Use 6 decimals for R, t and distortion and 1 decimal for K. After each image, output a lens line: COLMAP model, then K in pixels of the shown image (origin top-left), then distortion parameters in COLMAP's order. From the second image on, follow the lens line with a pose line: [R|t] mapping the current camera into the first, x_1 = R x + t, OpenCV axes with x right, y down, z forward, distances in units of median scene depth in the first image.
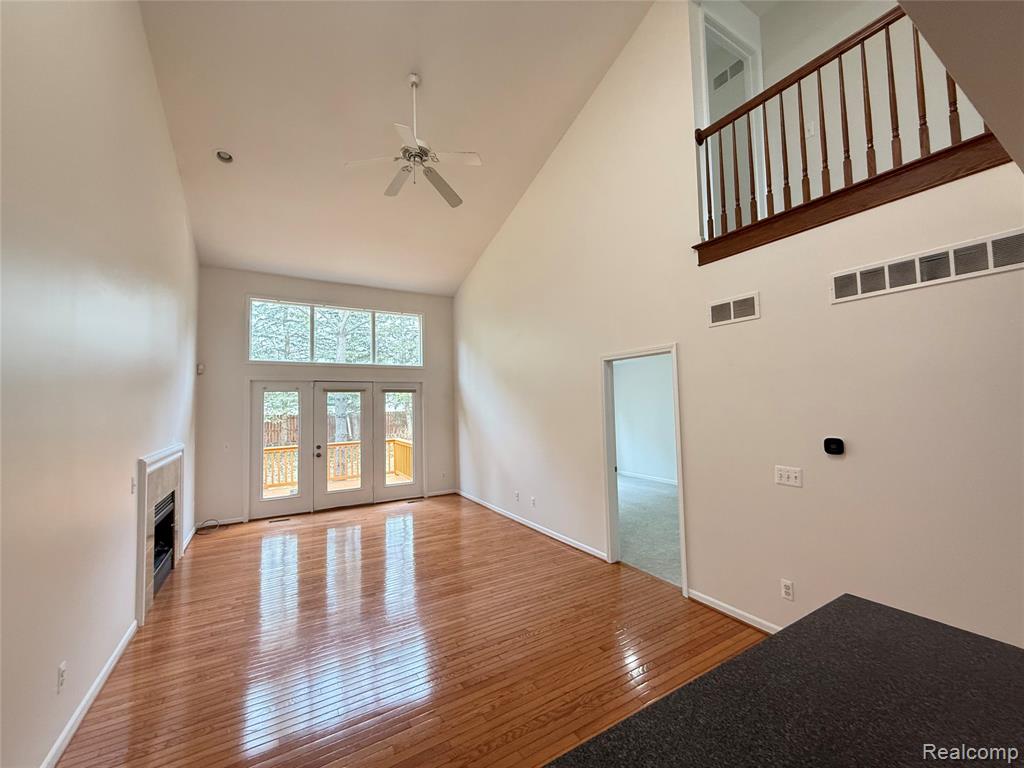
lens RADIAL K [[407.7, 0, 510.3], [0, 407.7, 383.0], [0, 0, 1]] dist [-0.001029, 0.000303]
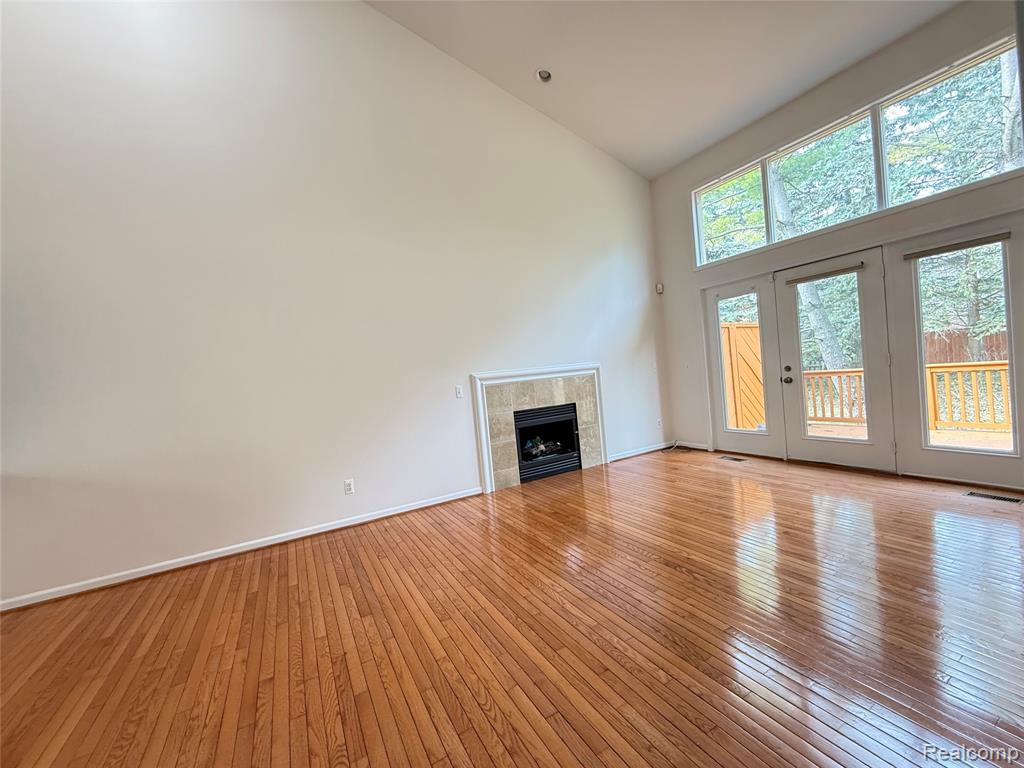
lens RADIAL K [[407.7, 0, 510.3], [0, 407.7, 383.0], [0, 0, 1]] dist [-0.001029, 0.000303]
pose [[-0.027252, 0.047802, -0.998485, 0.237395], [0.145735, 0.988374, 0.043341, 0.092866], [0.988948, -0.144333, -0.033902, 0.617141]]
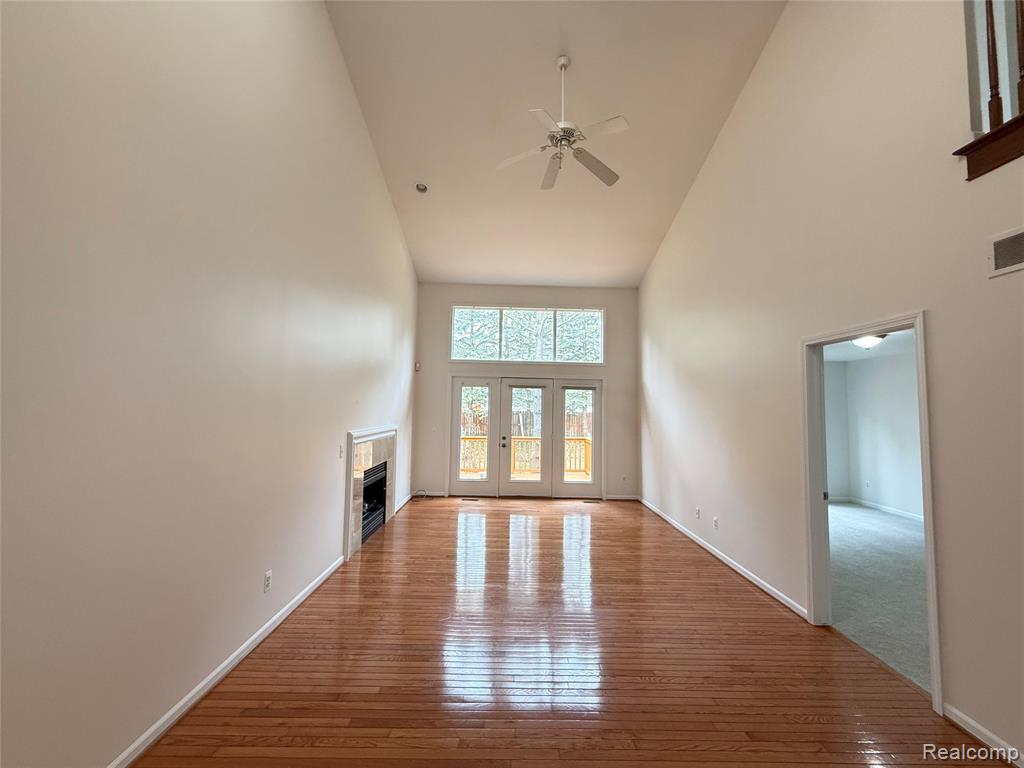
lens RADIAL K [[407.7, 0, 510.3], [0, 407.7, 383.0], [0, 0, 1]] dist [-0.001029, 0.000303]
pose [[0.865516, 0.008521, -0.500808, 0.096862], [-0.011940, 0.999922, -0.003623, 0.015290], [0.500738, 0.009115, 0.865551, 0.070384]]
